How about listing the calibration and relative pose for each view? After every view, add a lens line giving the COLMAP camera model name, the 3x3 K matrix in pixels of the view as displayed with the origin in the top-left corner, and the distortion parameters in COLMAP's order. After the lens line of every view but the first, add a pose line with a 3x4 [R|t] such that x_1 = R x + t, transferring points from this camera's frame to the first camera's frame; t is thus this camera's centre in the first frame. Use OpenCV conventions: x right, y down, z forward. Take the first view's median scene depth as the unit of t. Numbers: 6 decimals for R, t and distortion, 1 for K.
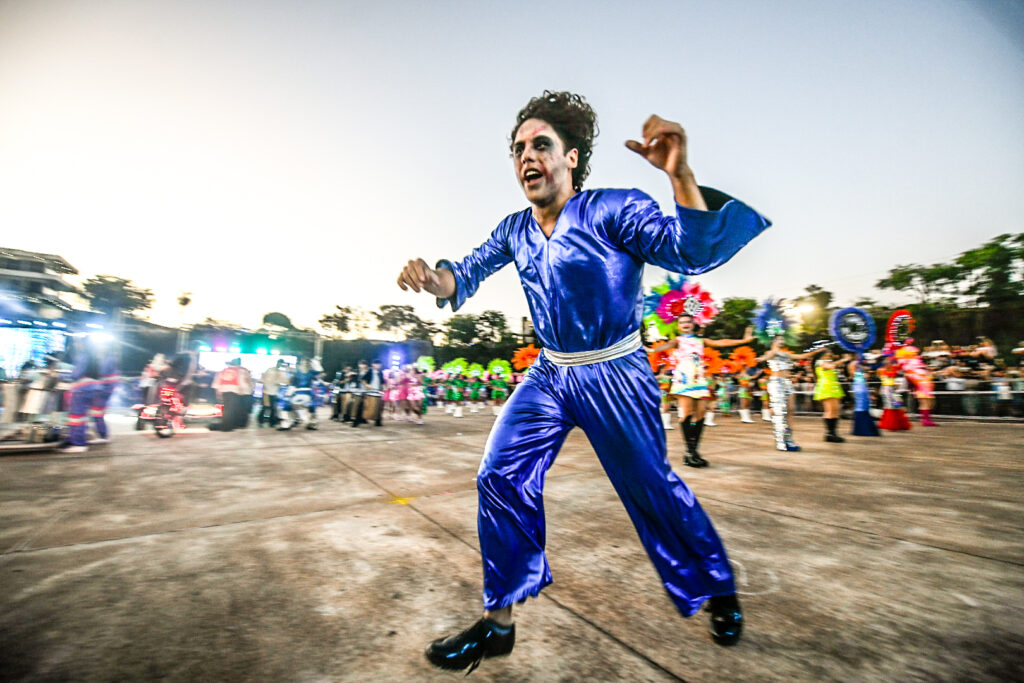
lens RADIAL K [[408.6, 0, 517.3], [0, 408.6, 338.3], [0, 0, 1]] dist [-0.017371, -0.001122]
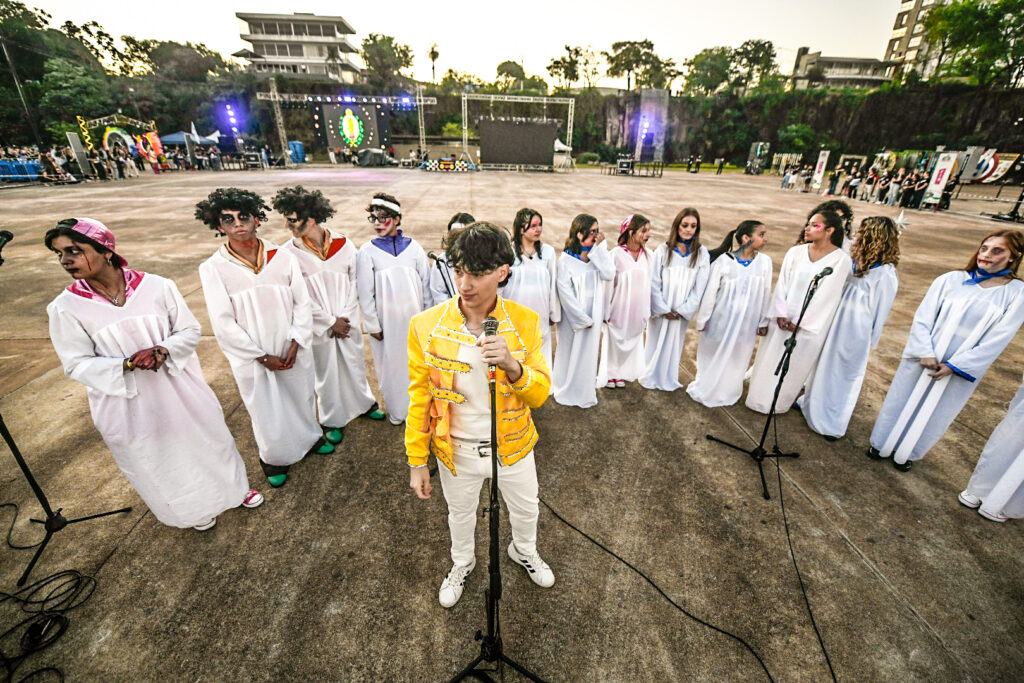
lens RADIAL K [[408.6, 0, 513.4], [0, 408.6, 338.9], [0, 0, 1]] dist [-0.017371, -0.001122]
pose [[0.877718, 0.228059, -0.421427, -0.490658], [0.037136, 0.844459, 0.534331, -0.413050], [0.477736, -0.484642, 0.732728, -0.666881]]
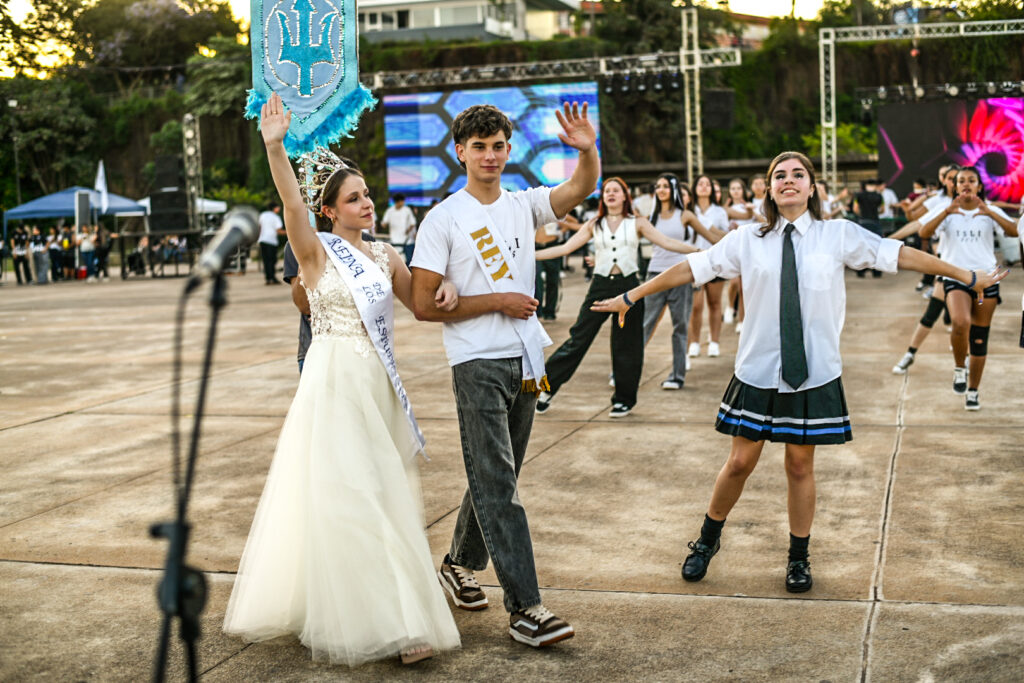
lens RADIAL K [[1494.2, 0, 500.2], [0, 1494.2, 340.0], [0, 0, 1]] dist [-0.109951, 0.000000]
pose [[0.627058, 0.049402, -0.777404, 0.212845], [0.139574, 0.974711, 0.174522, -0.259567], [0.766366, -0.217941, 0.604305, -0.528368]]
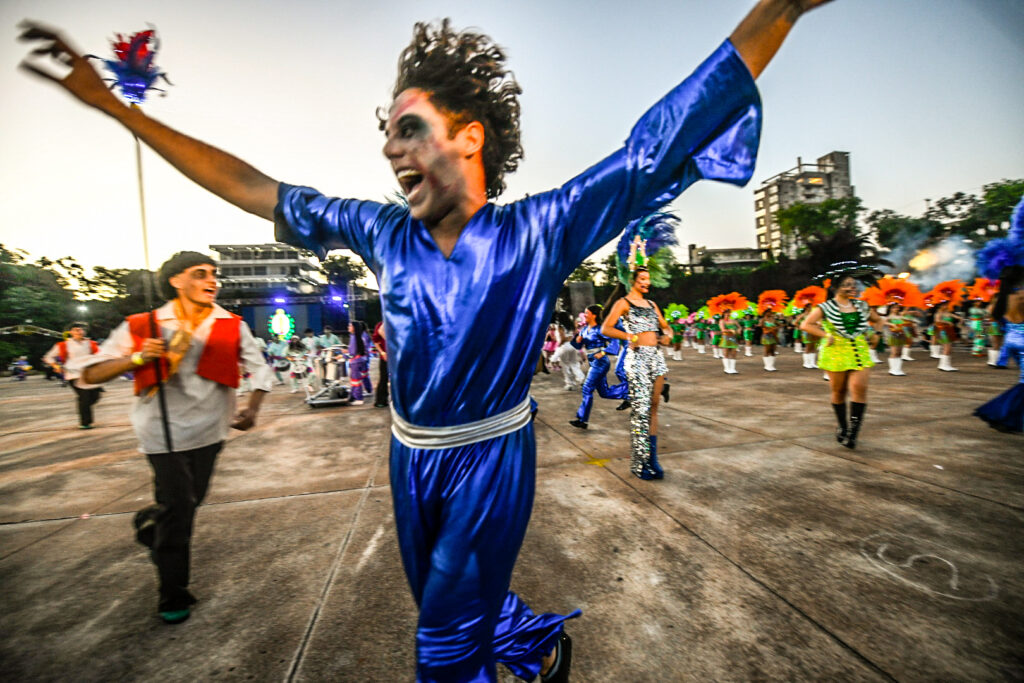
lens RADIAL K [[408.6, 0, 514.9], [0, 408.6, 337.5], [0, 0, 1]] dist [-0.017371, -0.001122]
pose [[0.920265, -0.041245, -0.389115, -0.022314], [0.098847, 0.986681, 0.129192, -0.120120], [0.378604, -0.157354, 0.912085, -0.111976]]
